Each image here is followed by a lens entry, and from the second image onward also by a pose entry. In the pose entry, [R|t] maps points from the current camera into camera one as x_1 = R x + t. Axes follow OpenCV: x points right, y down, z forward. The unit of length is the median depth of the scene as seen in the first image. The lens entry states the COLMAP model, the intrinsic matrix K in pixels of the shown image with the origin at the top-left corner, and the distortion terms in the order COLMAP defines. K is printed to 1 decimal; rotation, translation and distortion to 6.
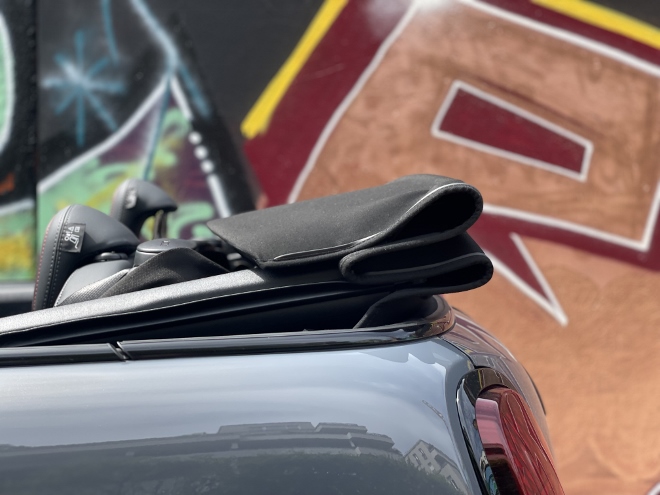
lens RADIAL K [[996.7, 0, 351.2], [0, 996.7, 215.0], [0, 0, 1]] dist [0.103763, 0.030790]
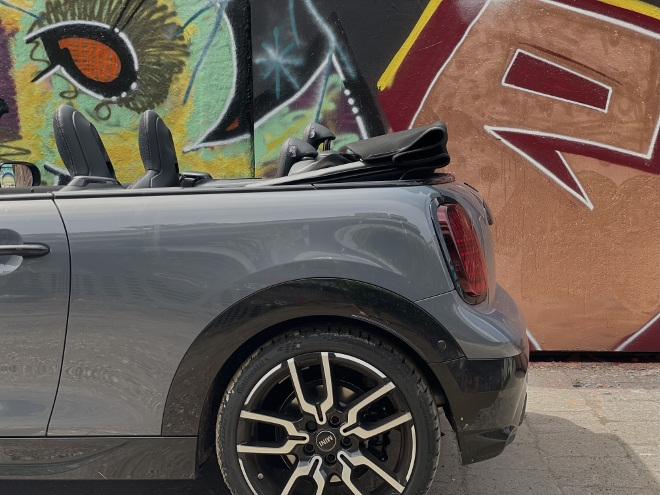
lens RADIAL K [[998.9, 0, 330.0], [0, 998.9, 247.5], [0, 0, 1]] dist [0.035753, 0.086540]
pose [[0.982773, 0.002571, -0.184800, 0.108962], [0.017074, 0.994364, 0.104638, 0.001300], [0.184028, -0.105990, 0.977190, -0.571864]]
